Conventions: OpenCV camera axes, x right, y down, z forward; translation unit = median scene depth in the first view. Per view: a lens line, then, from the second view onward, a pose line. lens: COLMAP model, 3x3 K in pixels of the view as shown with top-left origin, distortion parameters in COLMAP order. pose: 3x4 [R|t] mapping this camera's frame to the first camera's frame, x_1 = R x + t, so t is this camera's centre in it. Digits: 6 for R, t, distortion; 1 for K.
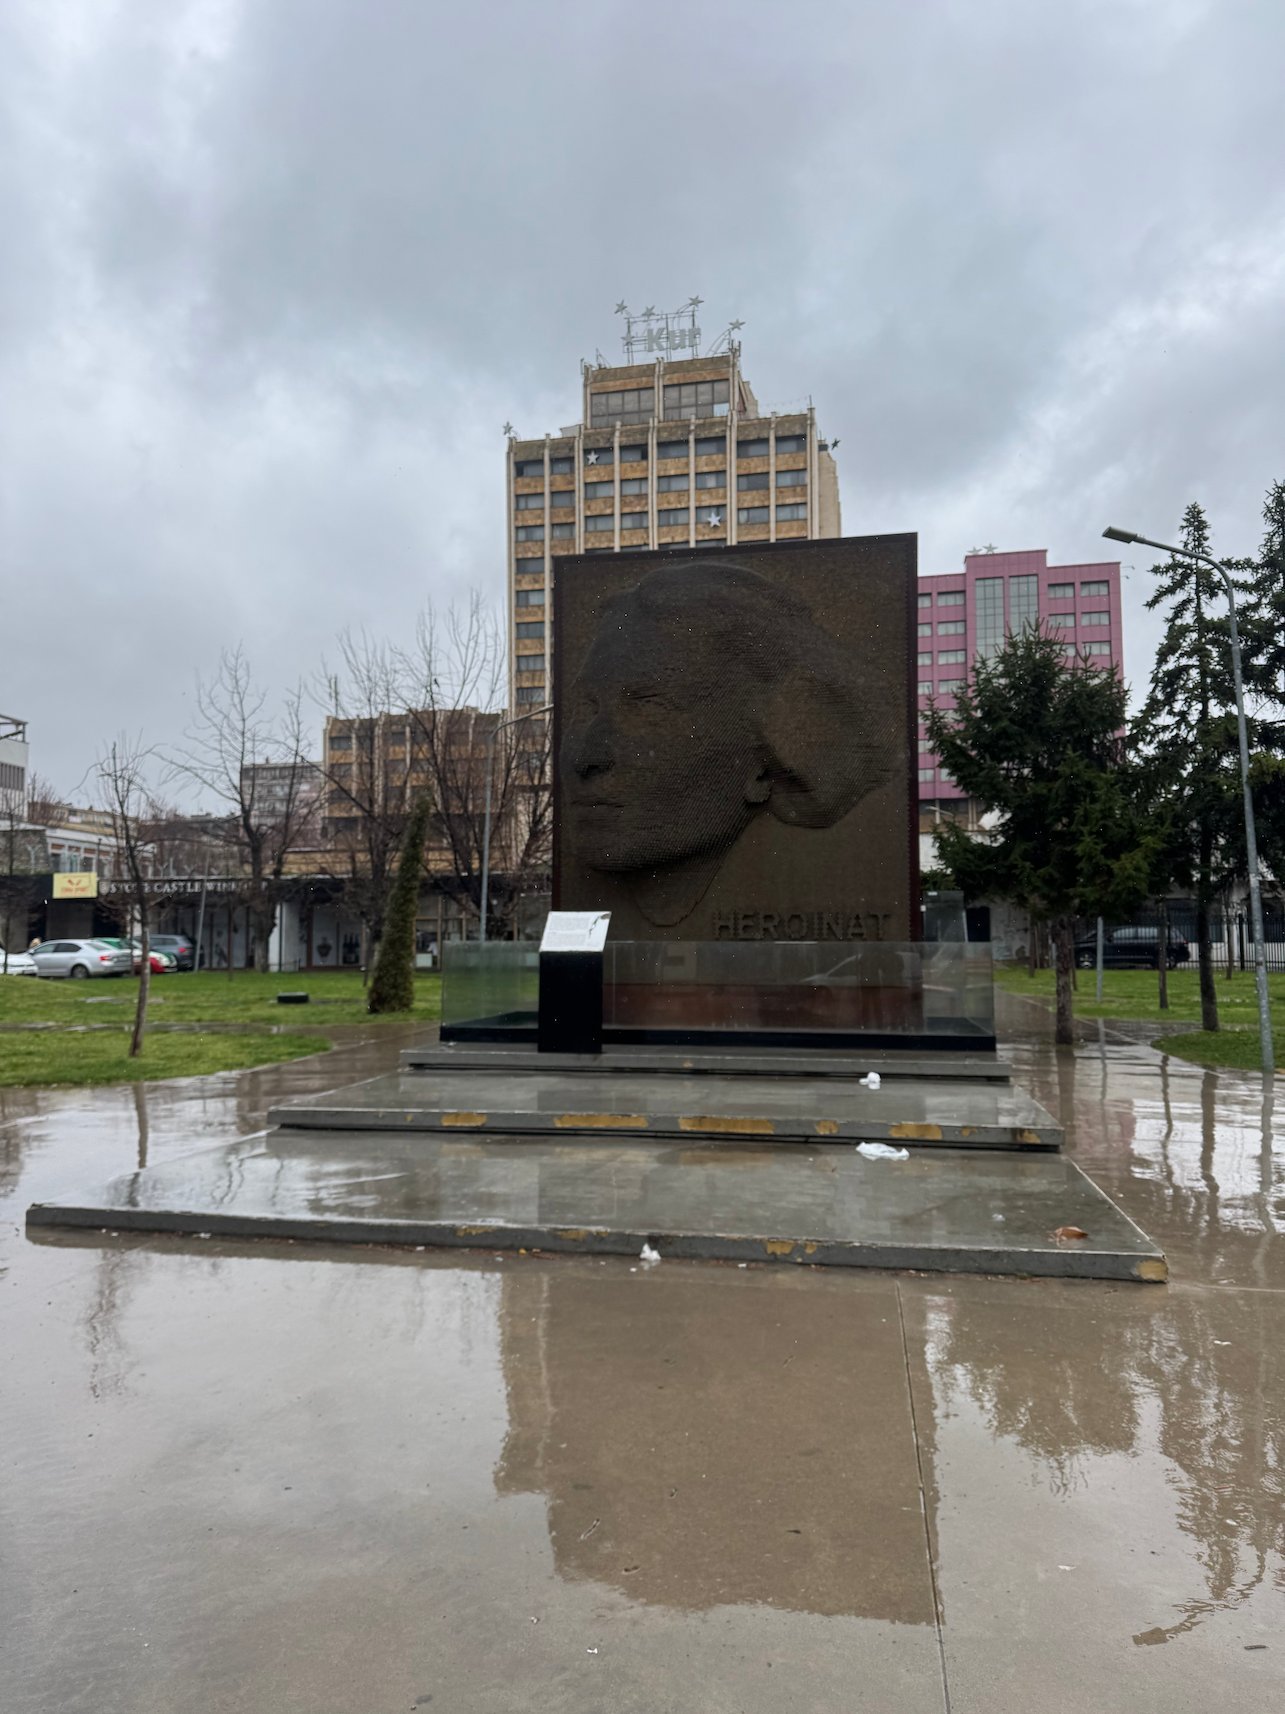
lens RADIAL K [[1195.8, 0, 642.1], [0, 1195.8, 857.0], [0, 0, 1]] dist [0.006842, 0.001245]
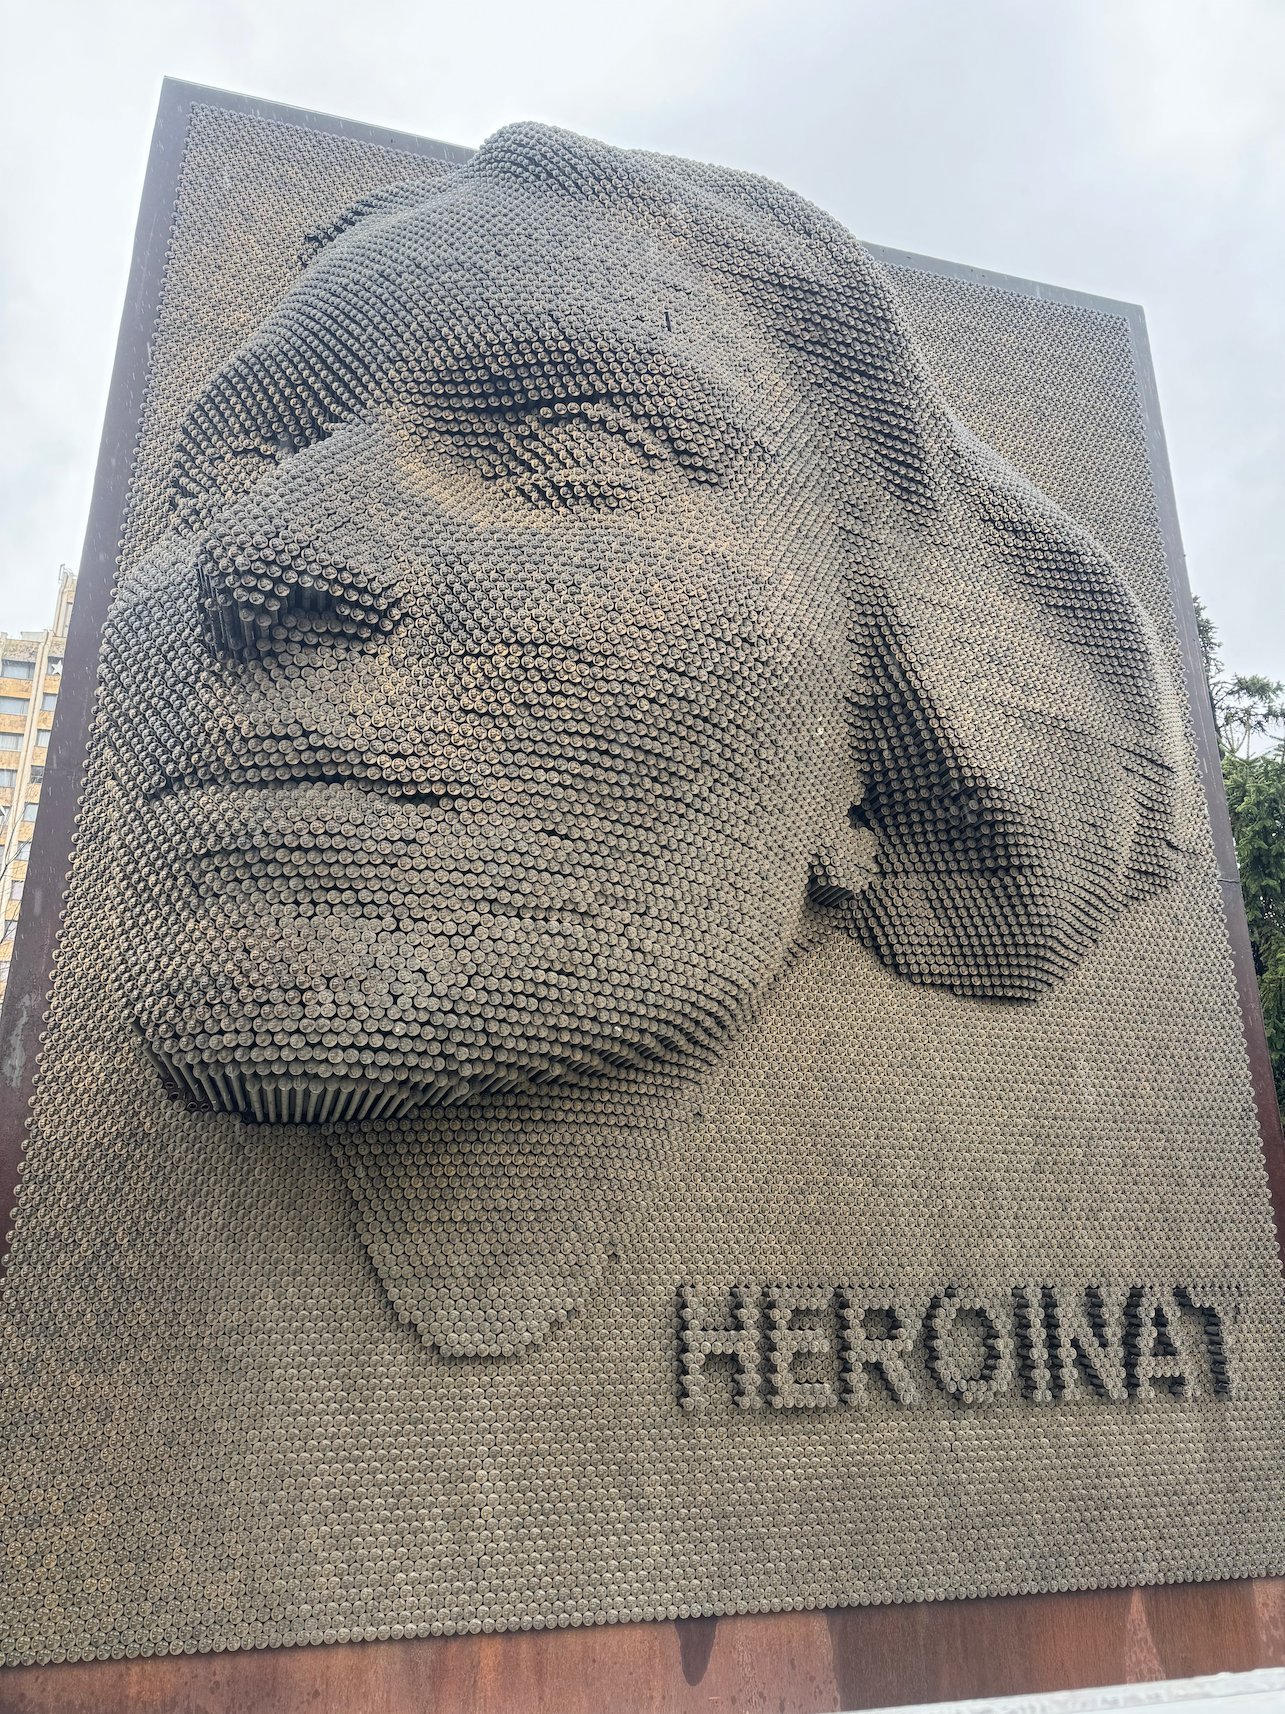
lens RADIAL K [[1195.8, 0, 643.8], [0, 1195.8, 859.6], [0, 0, 1]] dist [0.006842, 0.001245]
pose [[0.897157, 0.140153, 0.418886, -0.067936], [-0.042865, 0.971475, -0.233235, 0.015417], [-0.439626, 0.191293, 0.877574, 0.769256]]
